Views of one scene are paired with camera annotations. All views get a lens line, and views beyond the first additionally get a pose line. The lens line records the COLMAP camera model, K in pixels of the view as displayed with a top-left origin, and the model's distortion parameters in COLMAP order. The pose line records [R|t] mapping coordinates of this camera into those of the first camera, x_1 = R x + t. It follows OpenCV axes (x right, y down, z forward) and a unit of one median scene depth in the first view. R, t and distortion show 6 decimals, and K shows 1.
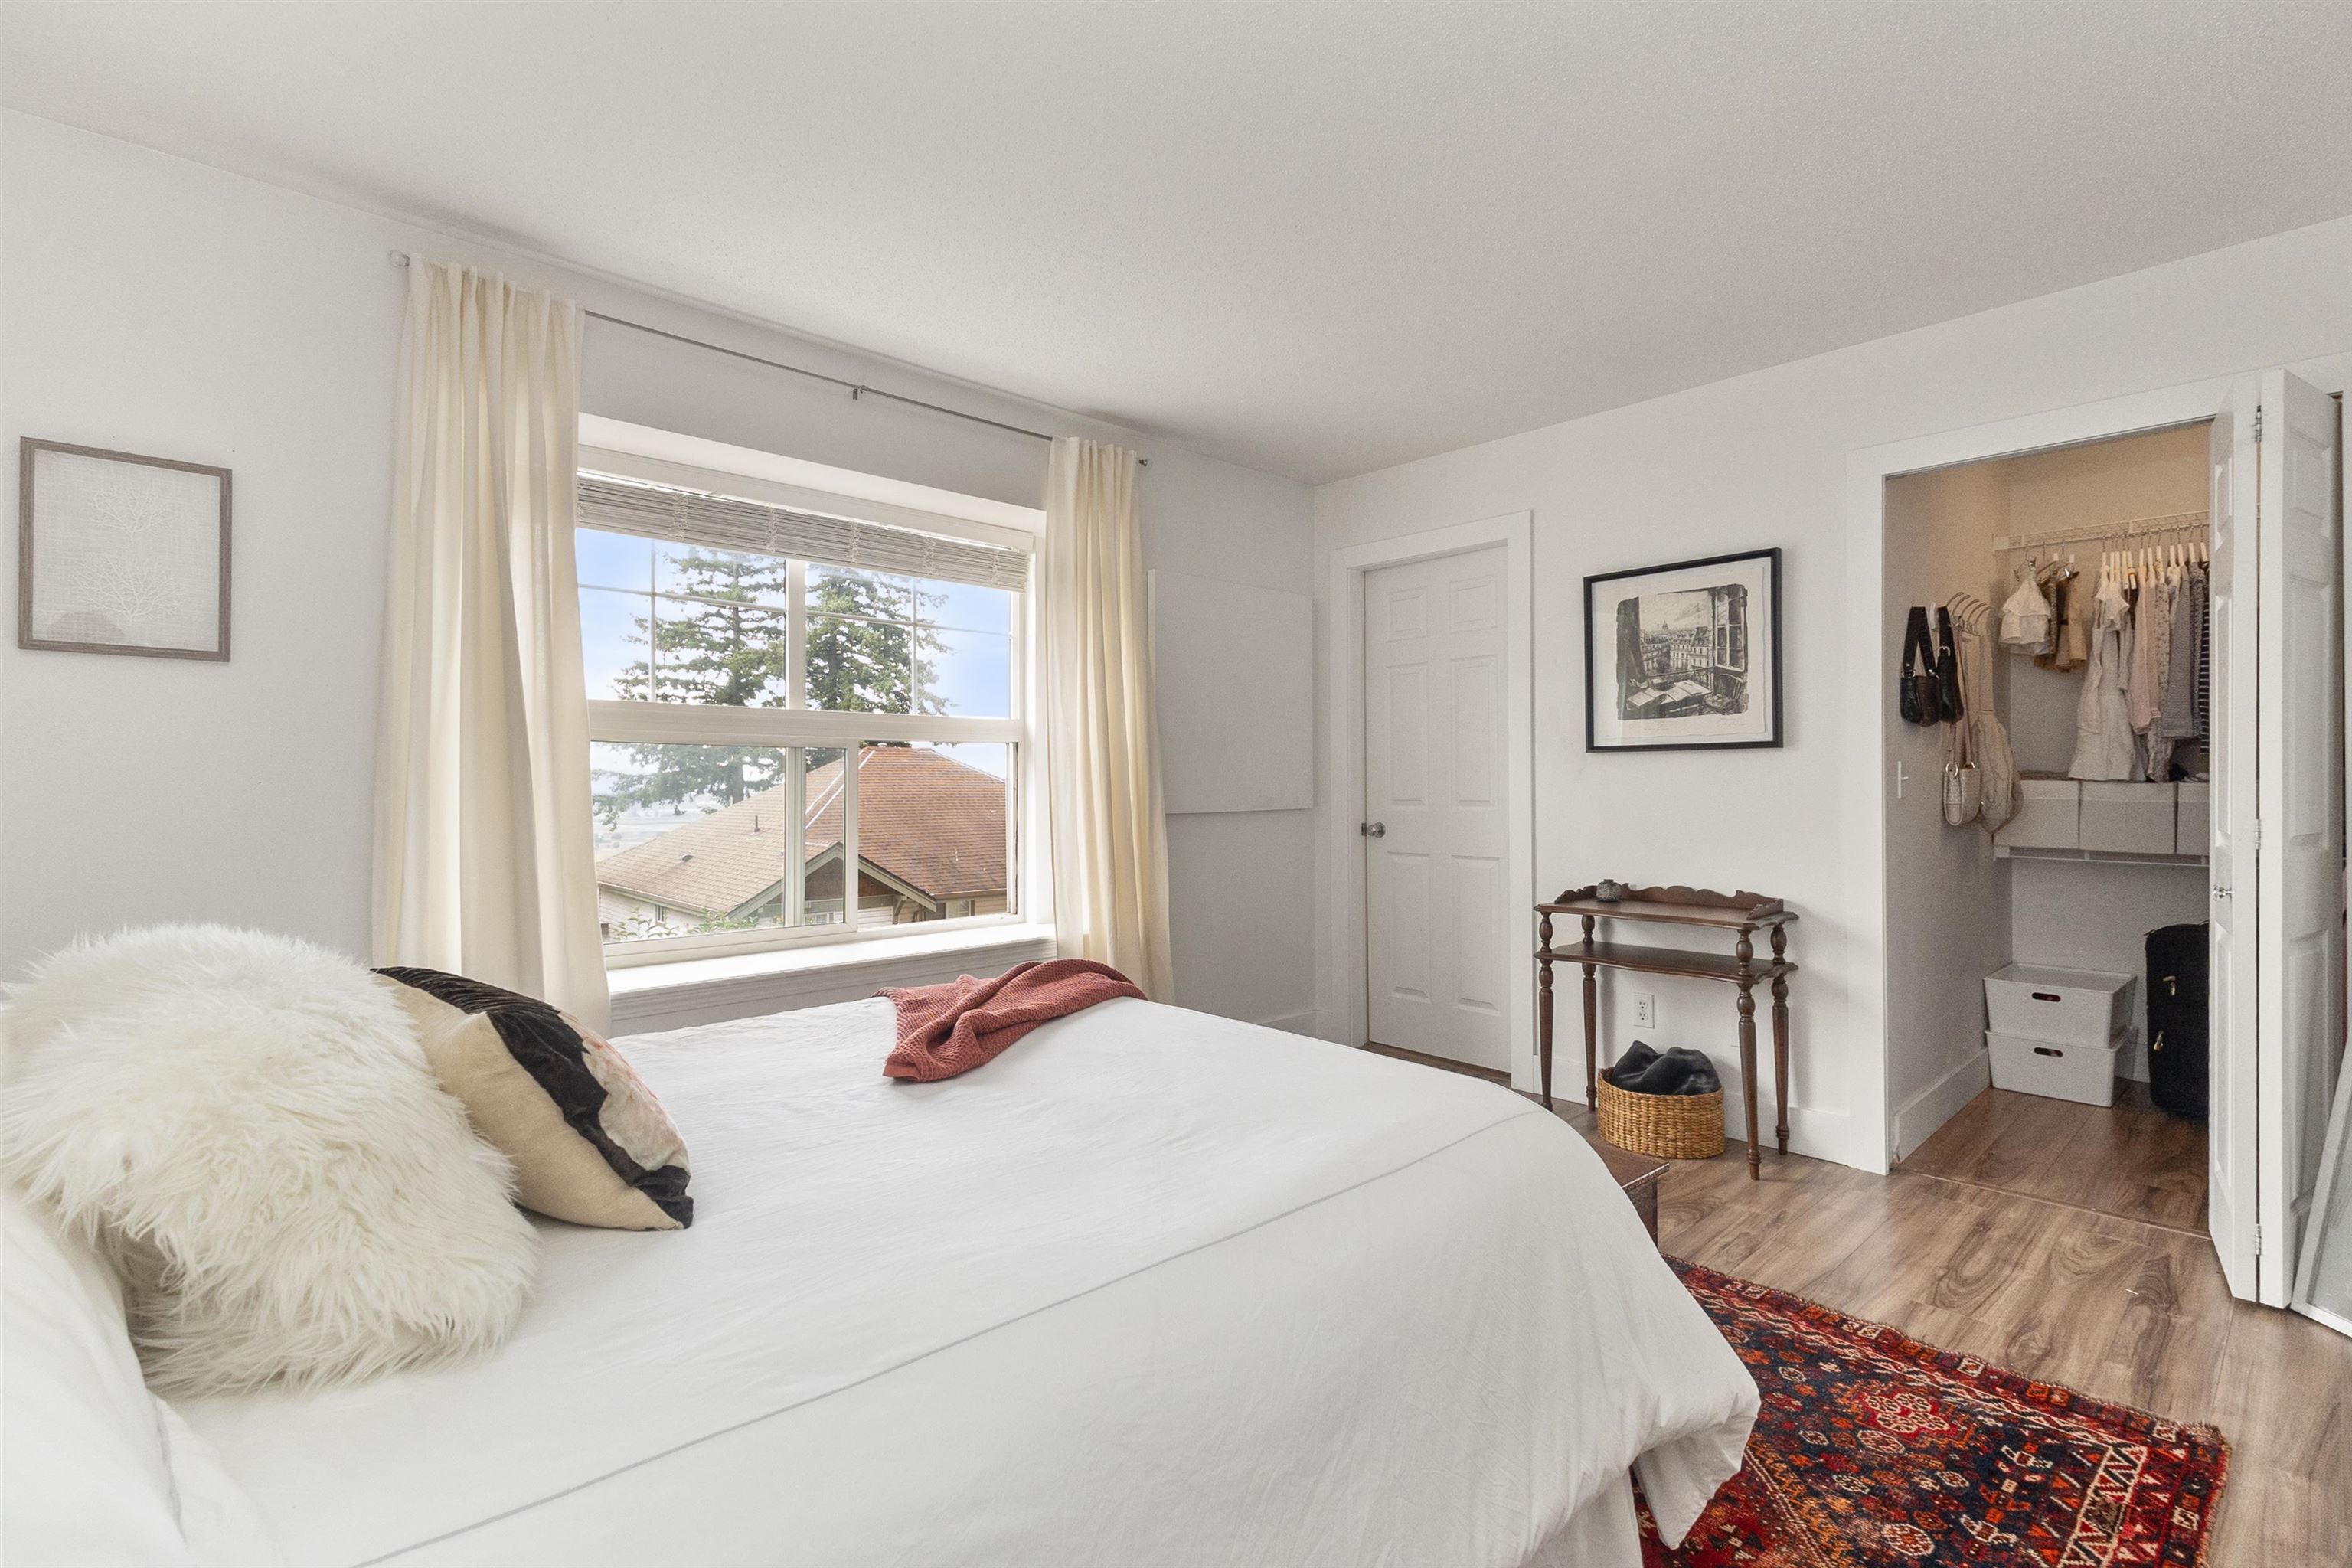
lens RADIAL K [[1080.5, 0, 1159.7], [0, 1080.5, 782.8], [0, 0, 1]] dist [0.007718, 0.000249]
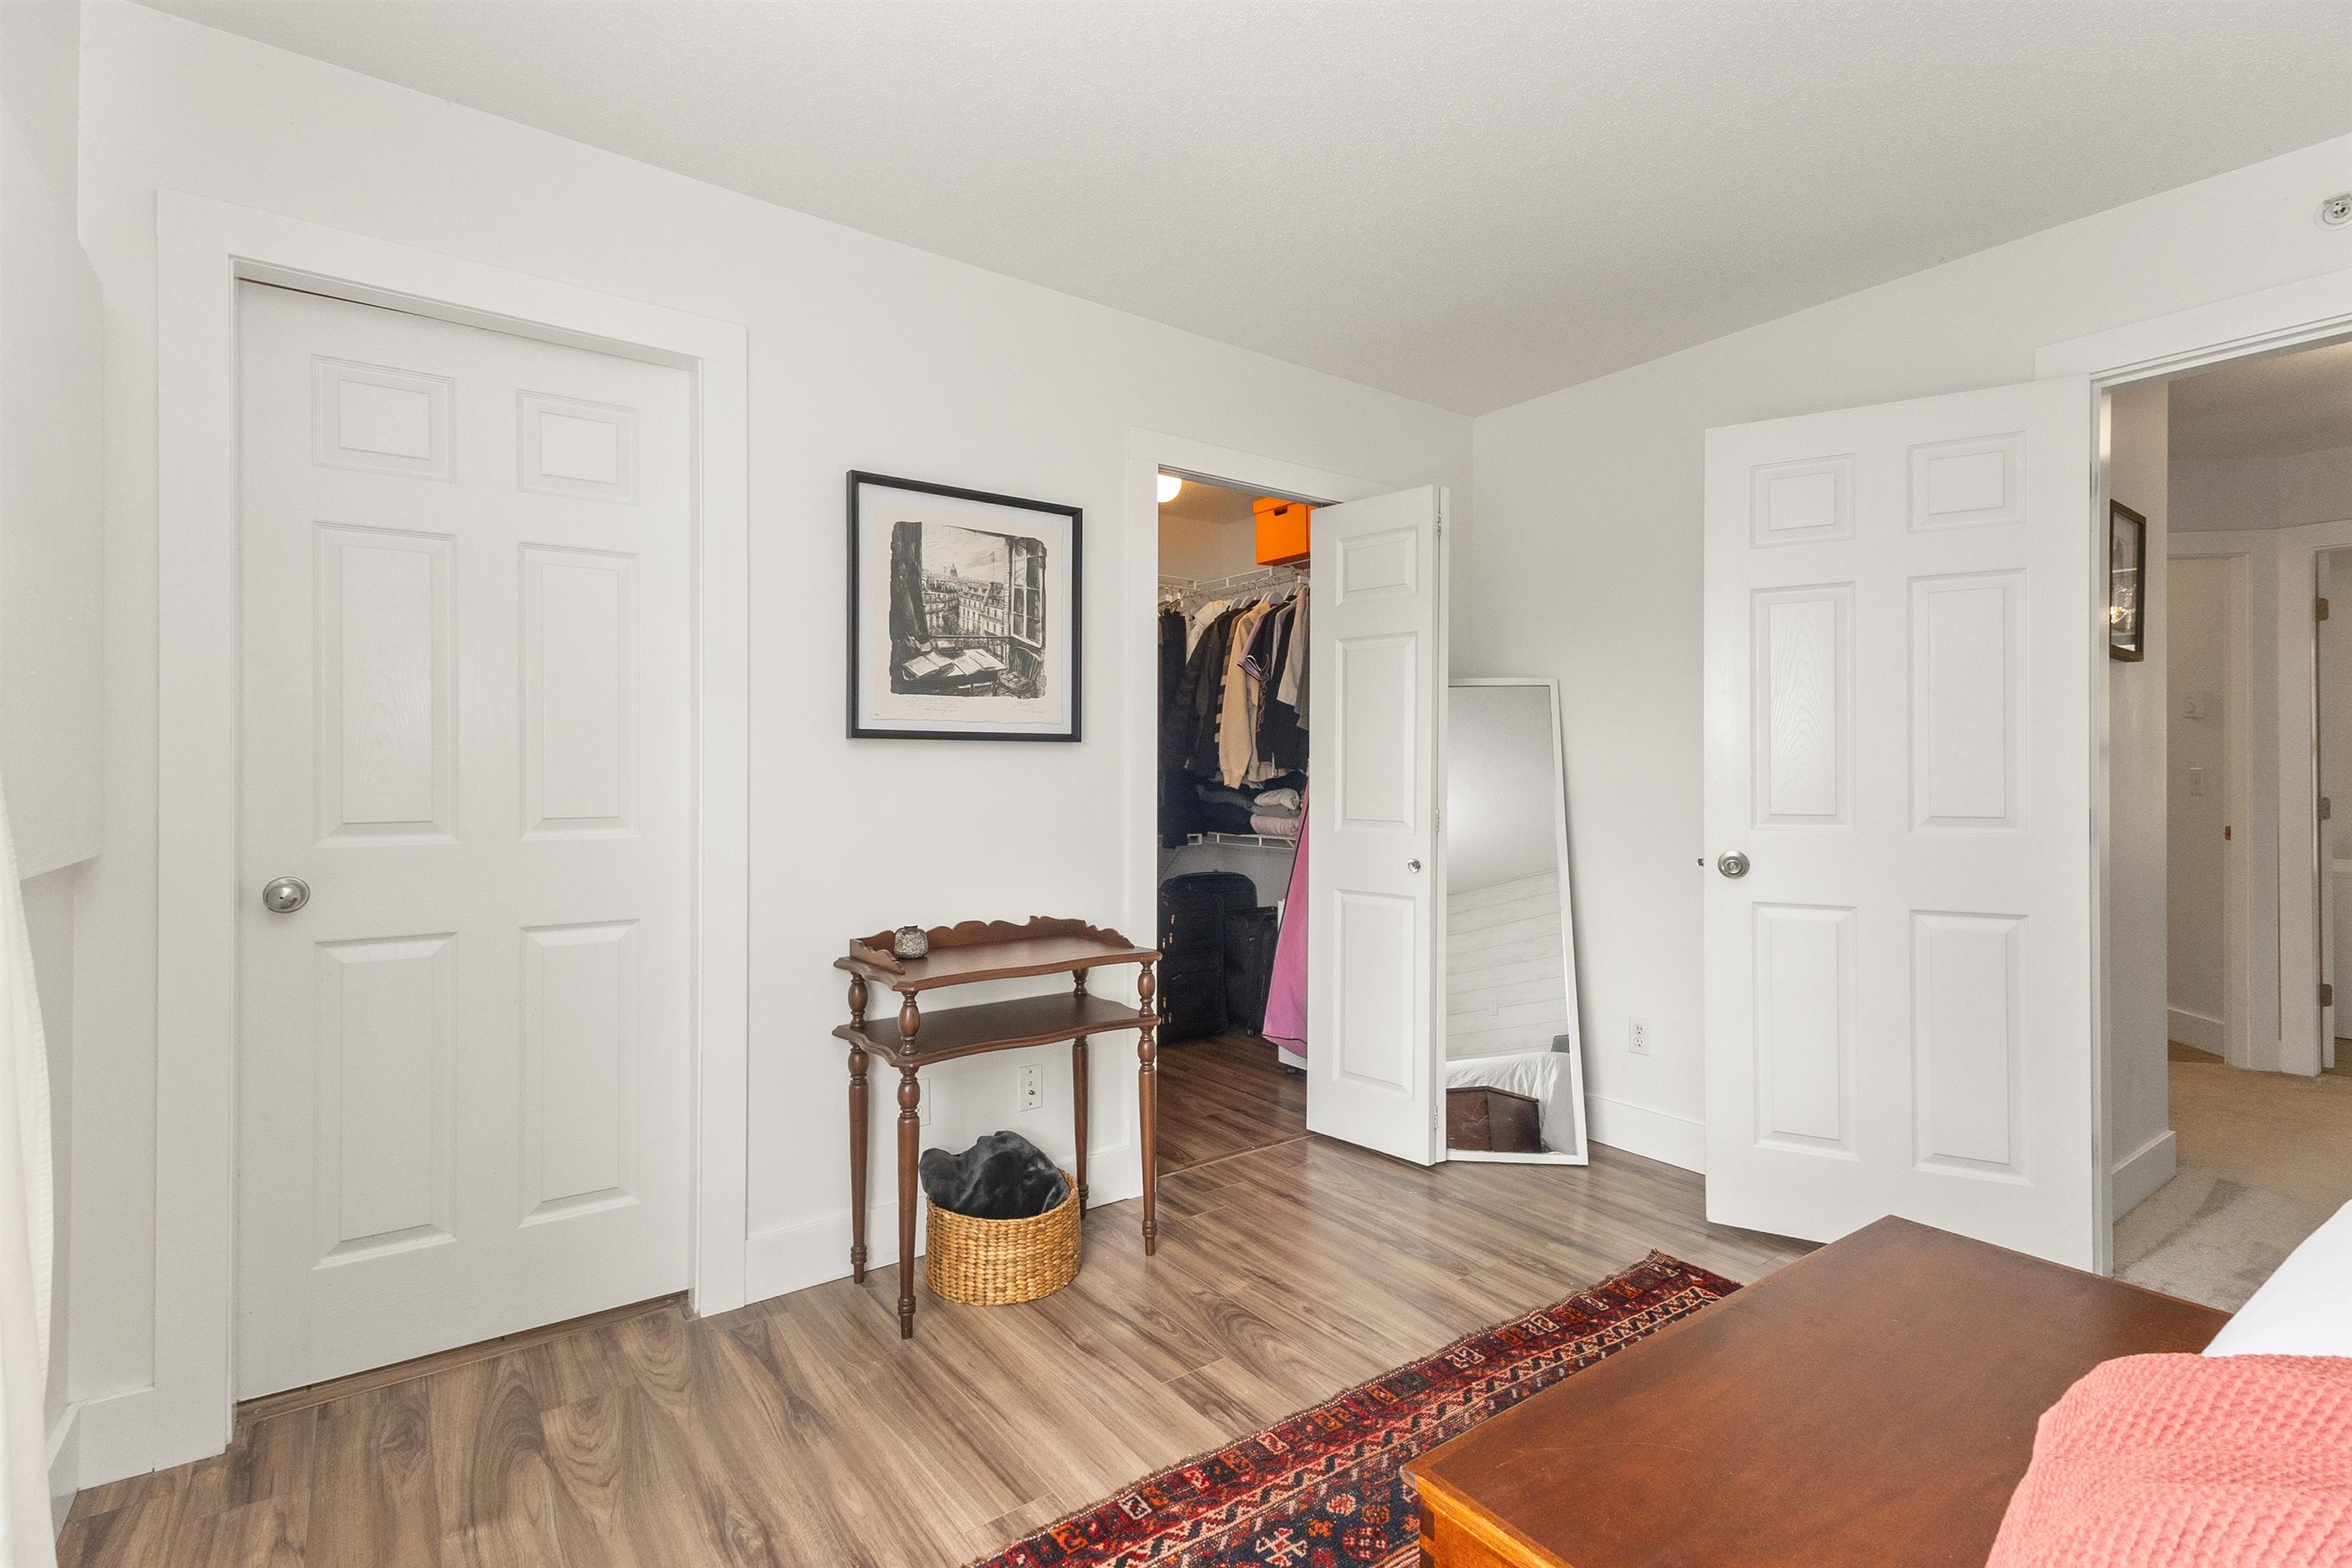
lens RADIAL K [[1080.5, 0, 1168.1], [0, 1080.5, 774.4], [0, 0, 1]] dist [0.007718, 0.000249]
pose [[0.109901, 0.004356, 0.993933, -0.257968], [0.000915, 0.999990, -0.004484, -0.003222], [-0.993942, 0.001403, 0.109896, 0.805287]]
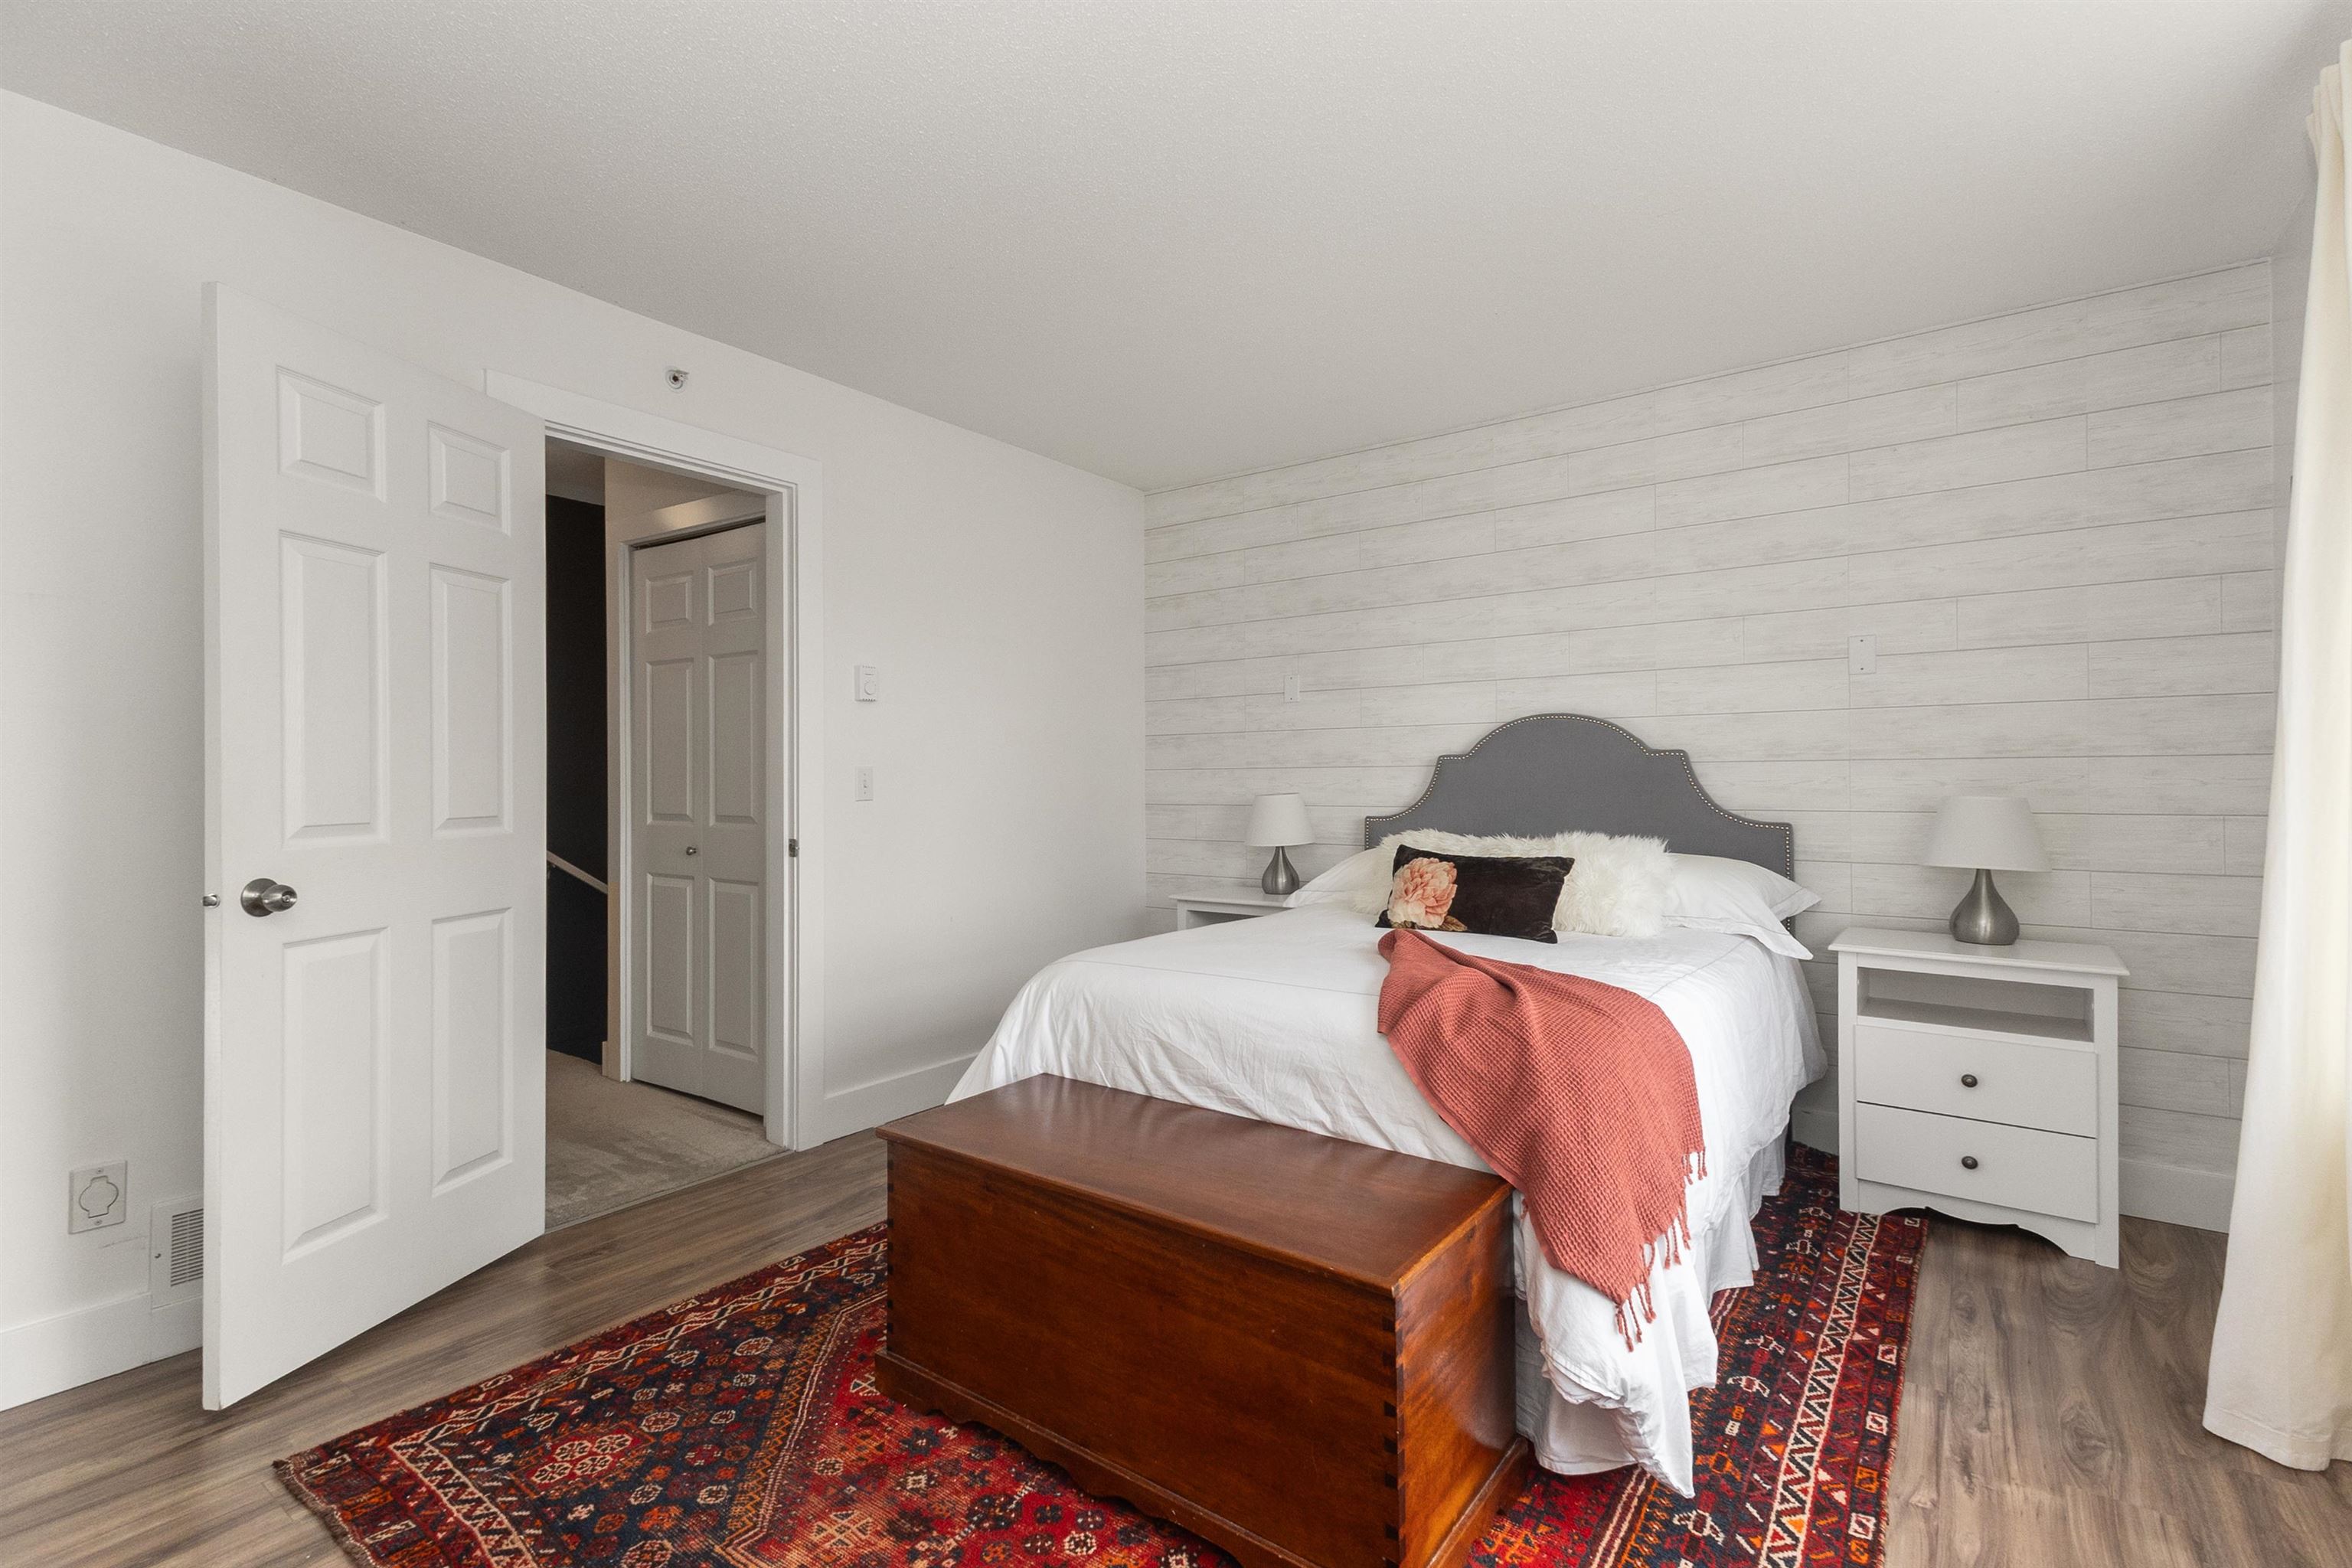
lens RADIAL K [[1080.5, 0, 1180.6], [0, 1080.5, 781.2], [0, 0, 1]] dist [0.007718, 0.000249]
pose [[-0.977880, 0.001746, -0.209161, 0.214957], [0.000675, 0.999986, 0.005190, -0.005302], [0.209167, 0.004934, -0.977867, 1.154968]]
